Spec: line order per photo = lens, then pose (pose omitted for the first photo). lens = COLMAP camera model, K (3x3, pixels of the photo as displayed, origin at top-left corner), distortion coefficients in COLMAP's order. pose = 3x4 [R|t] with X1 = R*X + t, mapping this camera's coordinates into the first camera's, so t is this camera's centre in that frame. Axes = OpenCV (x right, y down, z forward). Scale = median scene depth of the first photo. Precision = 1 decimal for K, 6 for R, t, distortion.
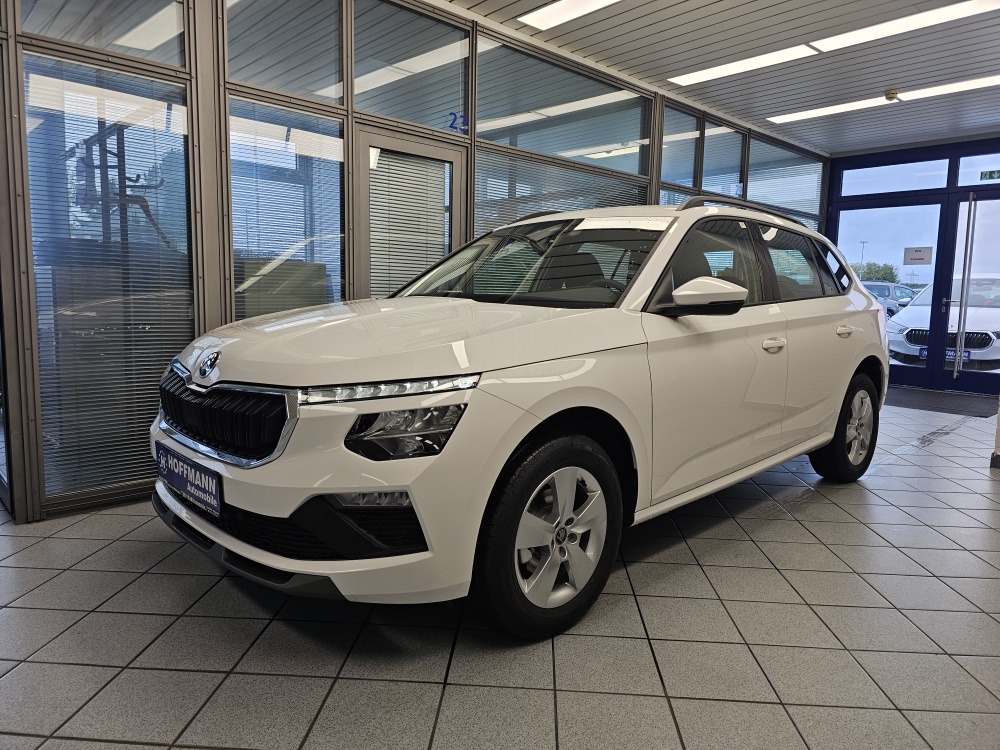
lens RADIAL K [[673.4, 0, 498.4], [0, 673.4, 372.2], [0, 0, 1]] dist [0.065525, -0.071723]
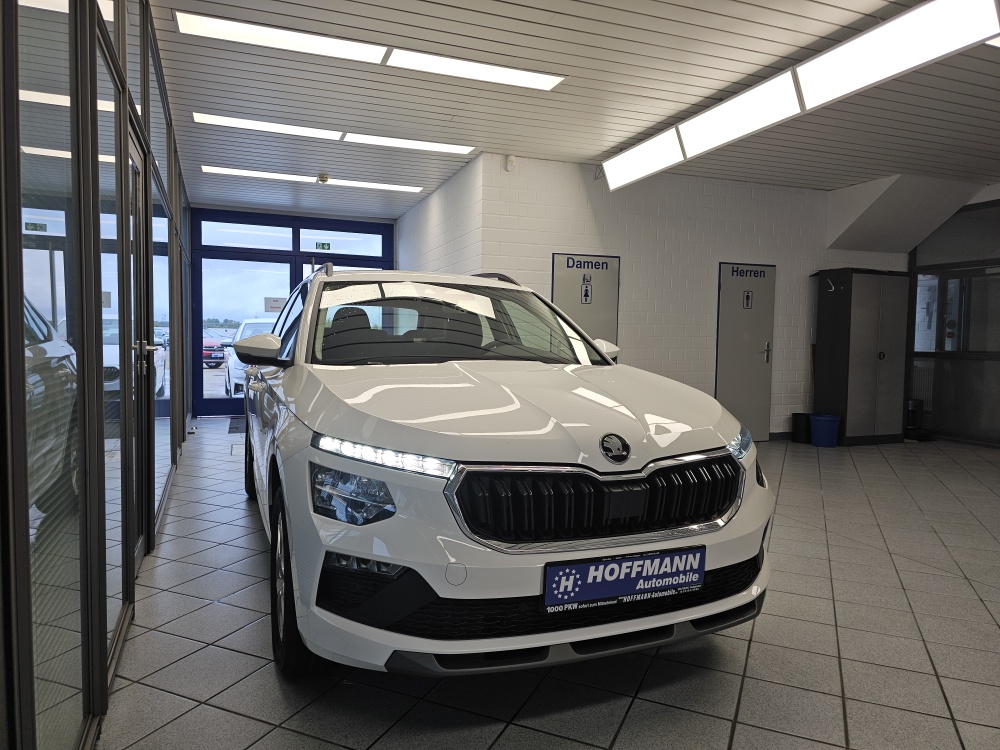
lens RADIAL K [[671.1, 0, 503.4], [0, 671.1, 378.2], [0, 0, 1]] dist [0.093049, -0.112045]
pose [[0.338695, -0.068890, 0.938371, -1.344902], [0.103966, 0.993949, 0.035444, -0.155804], [-0.935134, 0.085554, 0.343808, 0.835331]]
